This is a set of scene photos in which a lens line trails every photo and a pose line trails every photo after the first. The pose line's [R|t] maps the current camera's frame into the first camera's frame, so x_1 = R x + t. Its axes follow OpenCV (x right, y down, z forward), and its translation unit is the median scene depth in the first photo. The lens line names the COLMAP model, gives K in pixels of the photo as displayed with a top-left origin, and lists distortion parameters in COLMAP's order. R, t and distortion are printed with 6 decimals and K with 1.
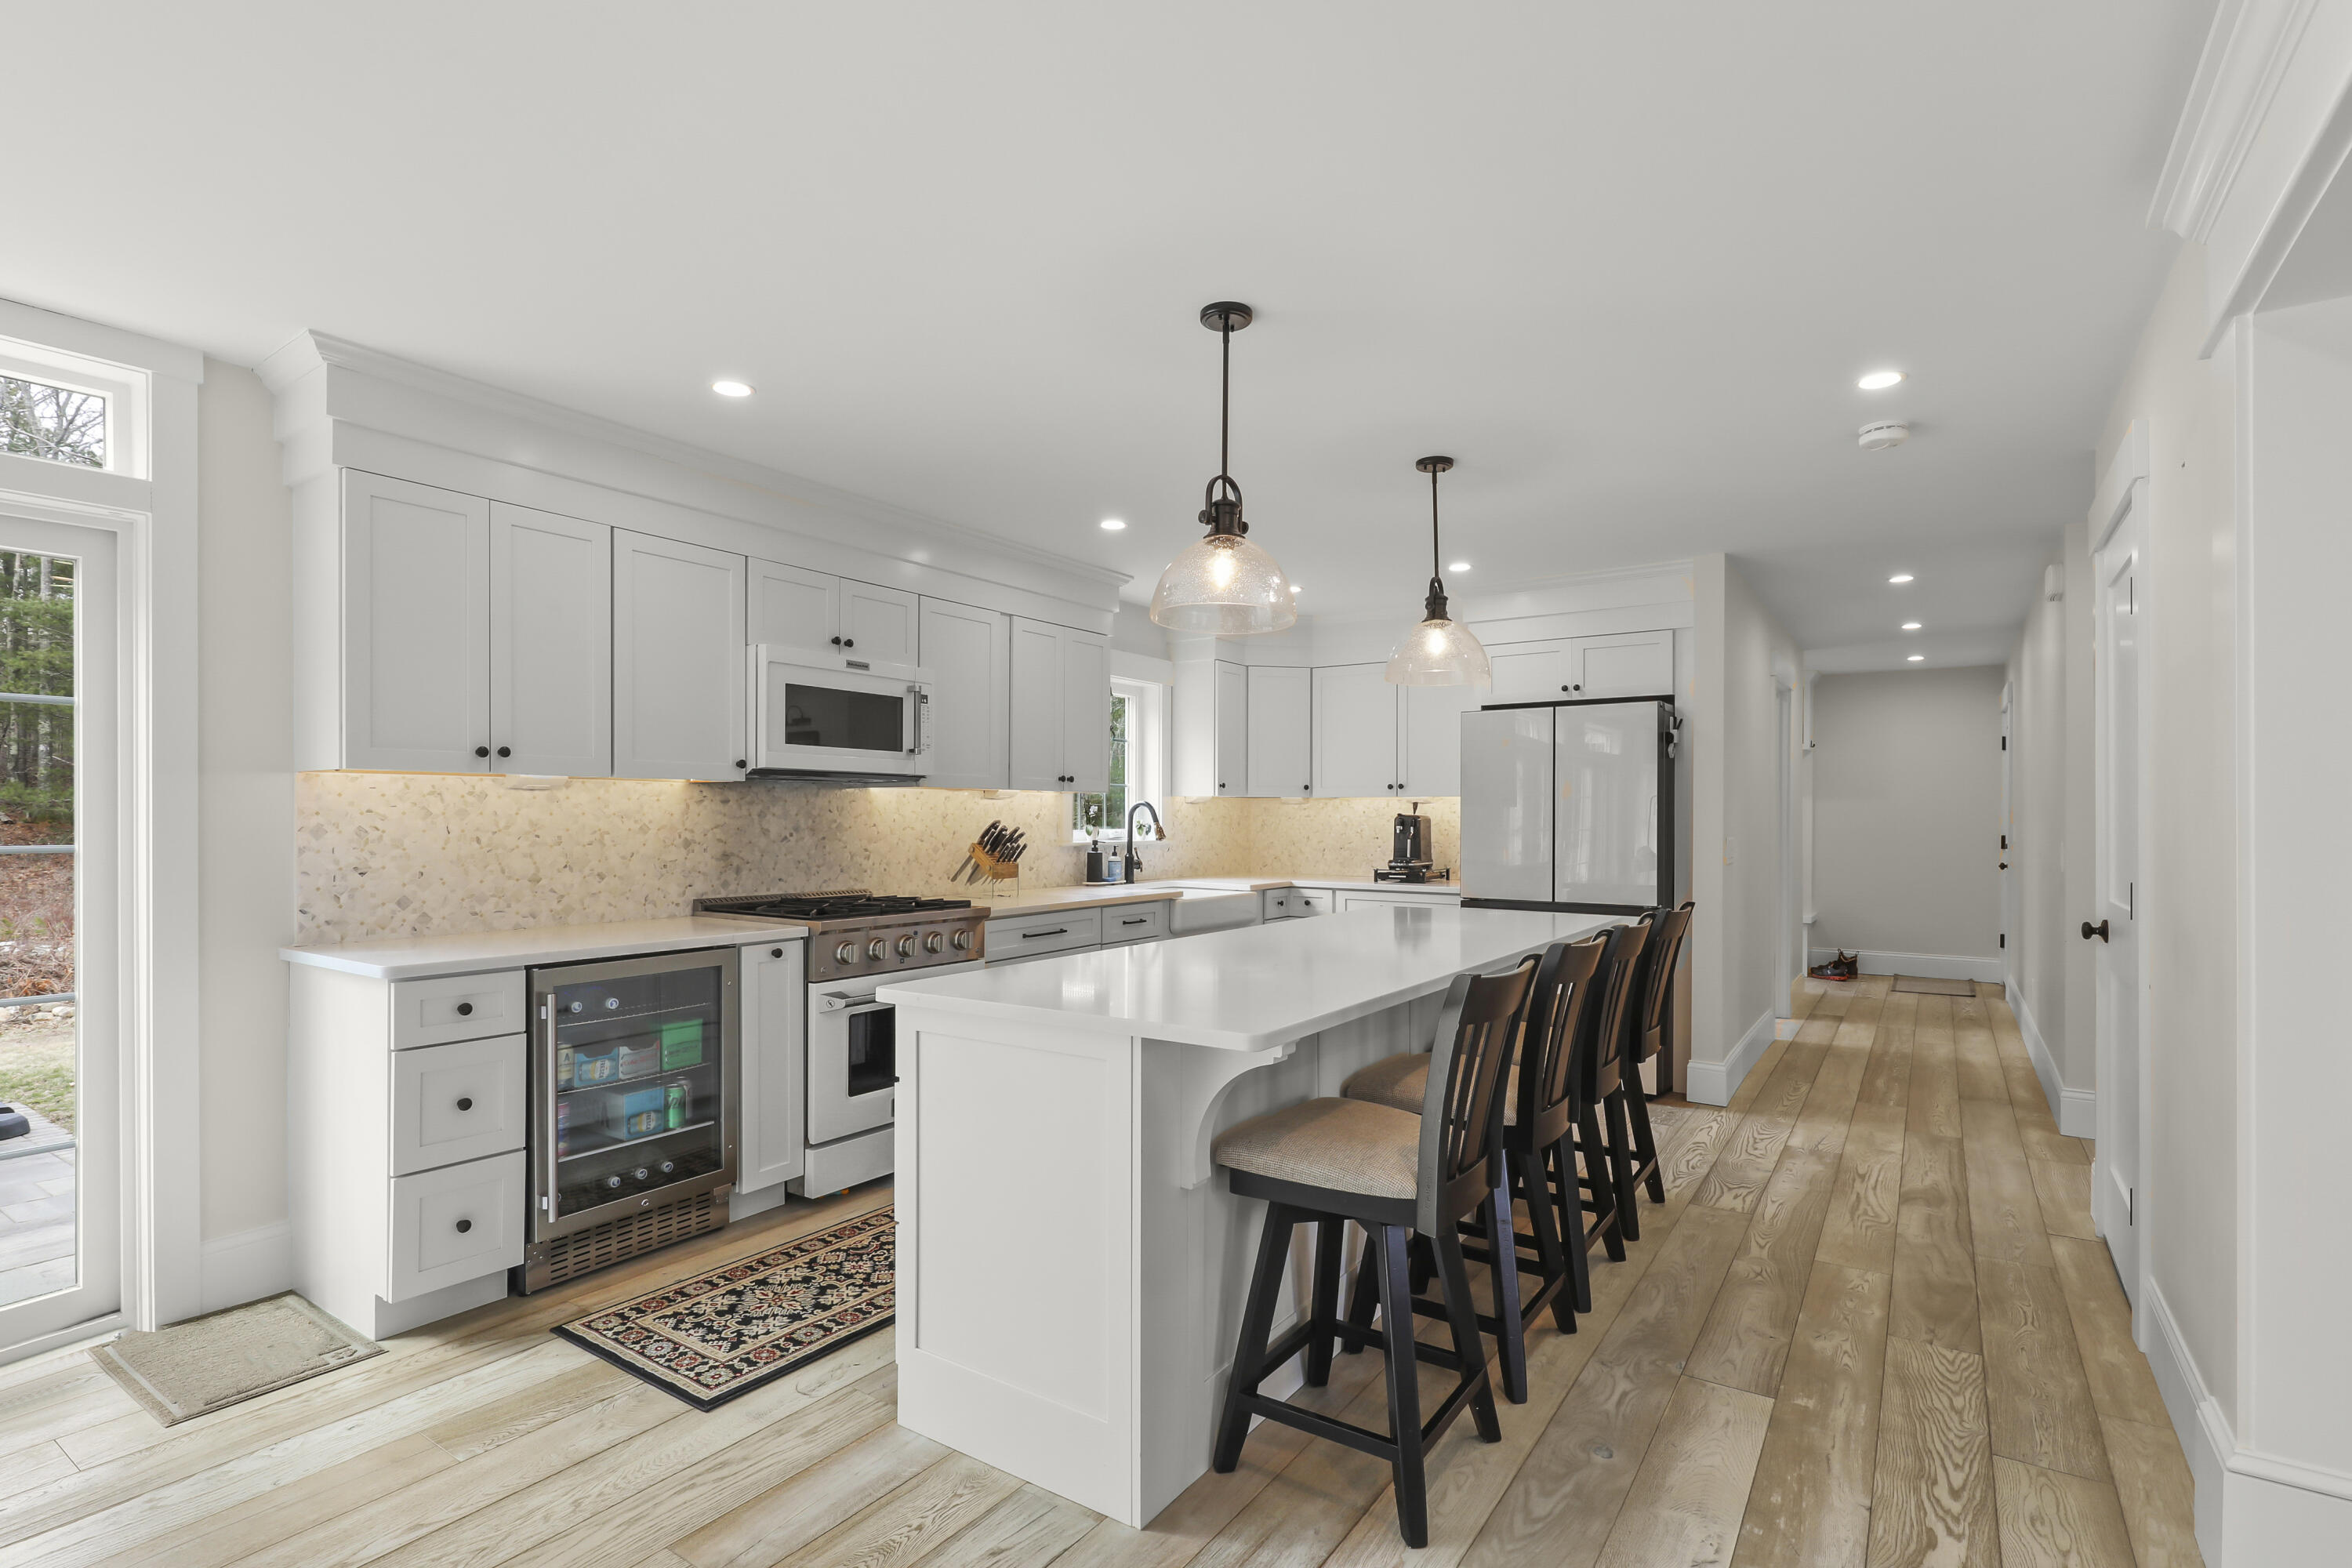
lens RADIAL K [[1109.3, 0, 1182.7], [0, 1109.3, 819.5], [0, 0, 1]] dist [-0.009875, -0.000171]
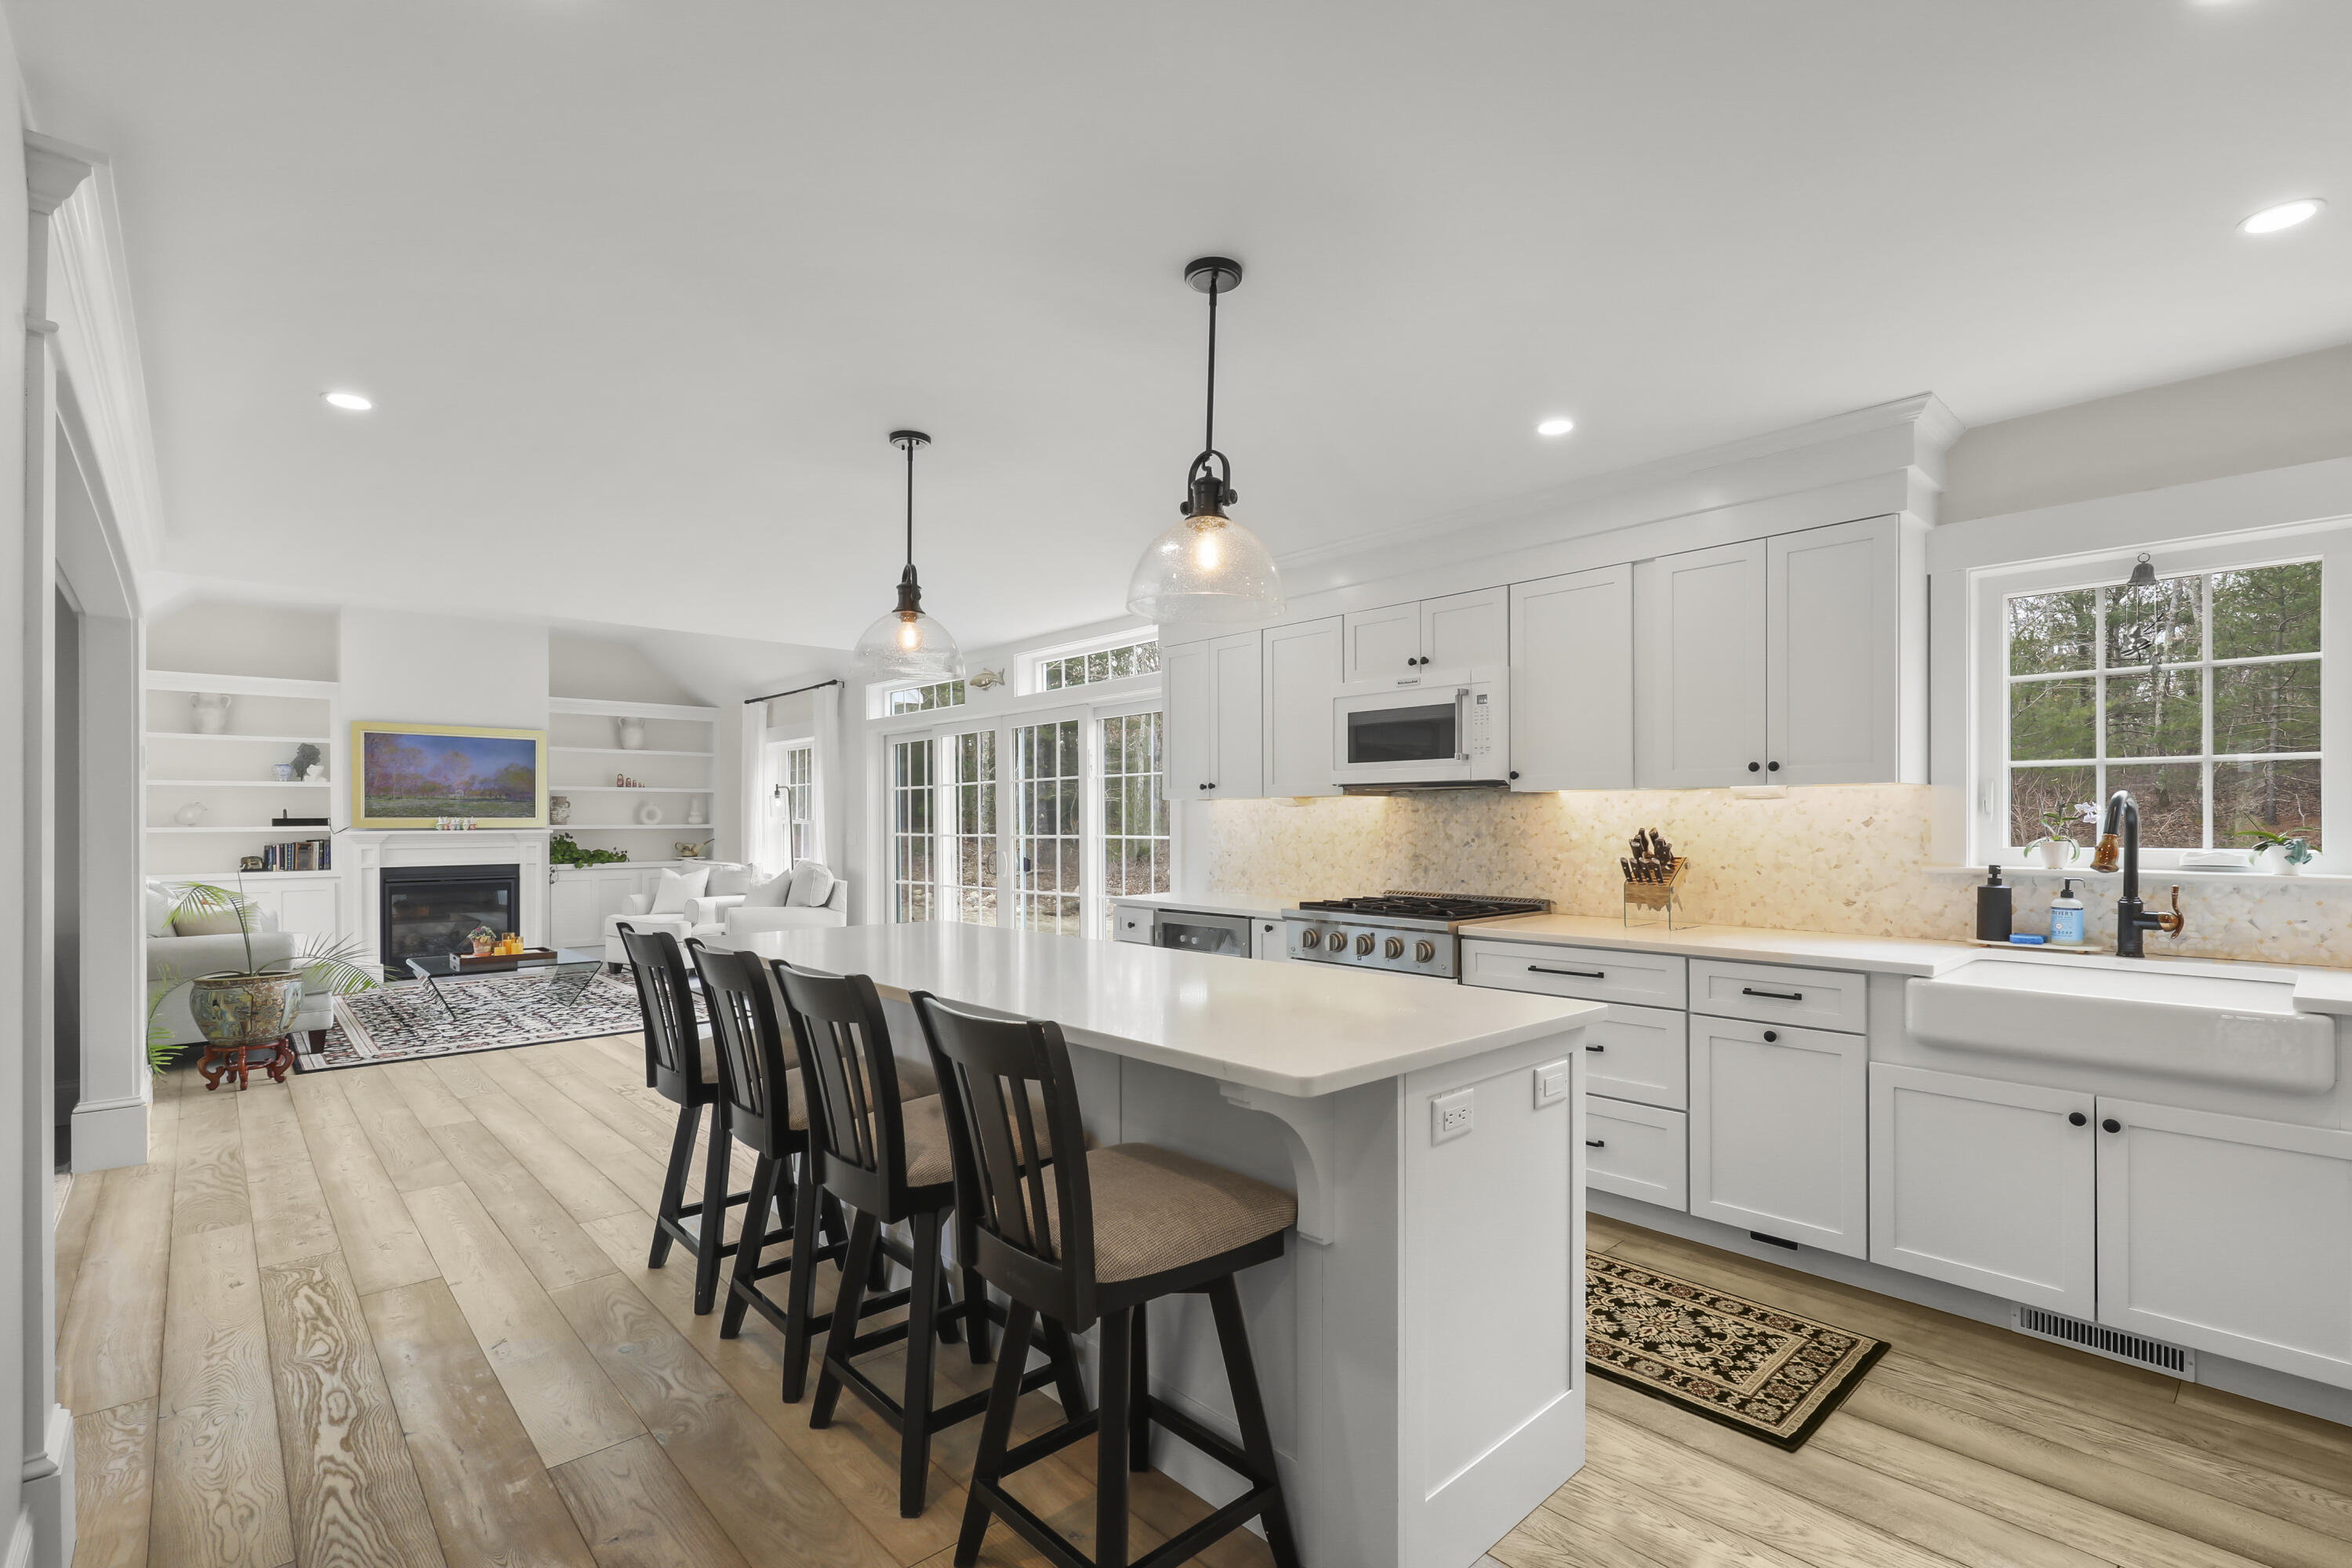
lens RADIAL K [[1065.3, 0, 1180.8], [0, 1065.3, 817.3], [0, 0, 1]] dist [-0.000039, -0.000644]
pose [[-0.227973, -0.002162, -0.973665, 0.801806], [0.001805, 0.999995, -0.002643, -0.007297], [0.973666, -0.002360, -0.227967, 1.075901]]
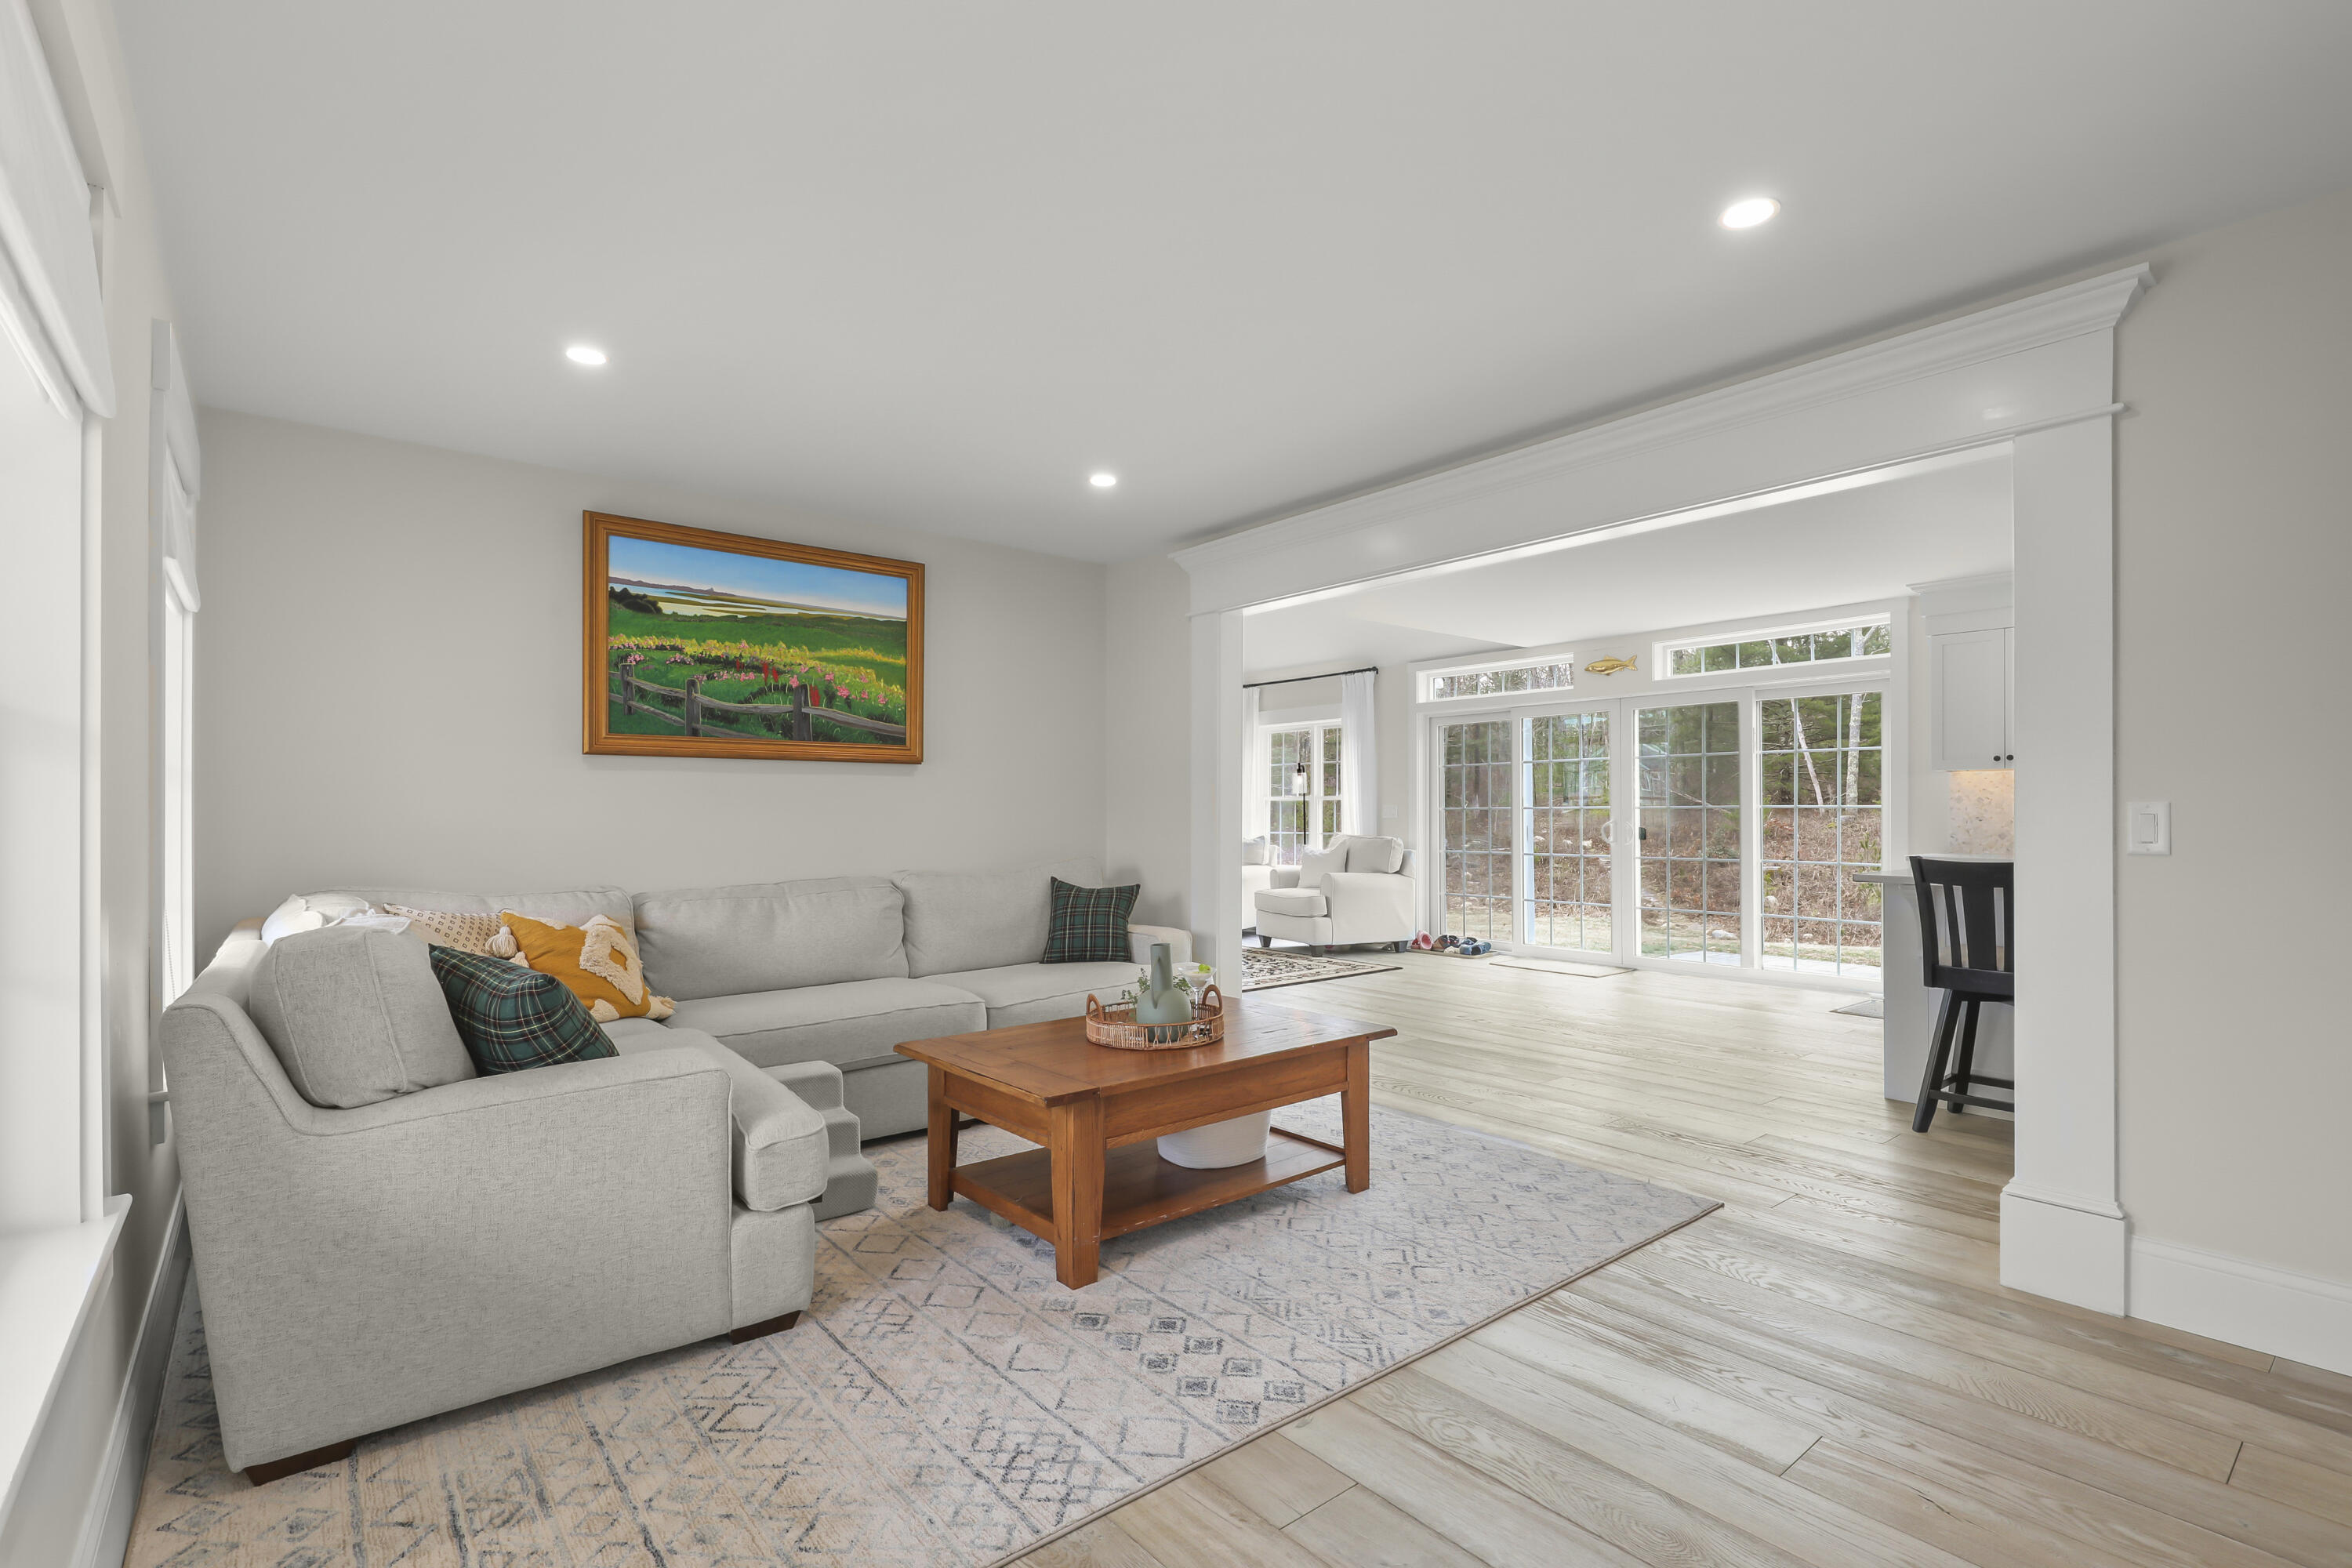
lens RADIAL K [[1079.8, 0, 1178.5], [0, 1079.8, 809.4], [0, 0, 1]] dist [-0.001849, -0.000303]
pose [[-0.278844, -0.002716, -0.960332, 1.292421], [-0.001950, 0.999996, -0.002262, 0.029591], [0.960334, 0.001242, -0.278849, 0.105796]]
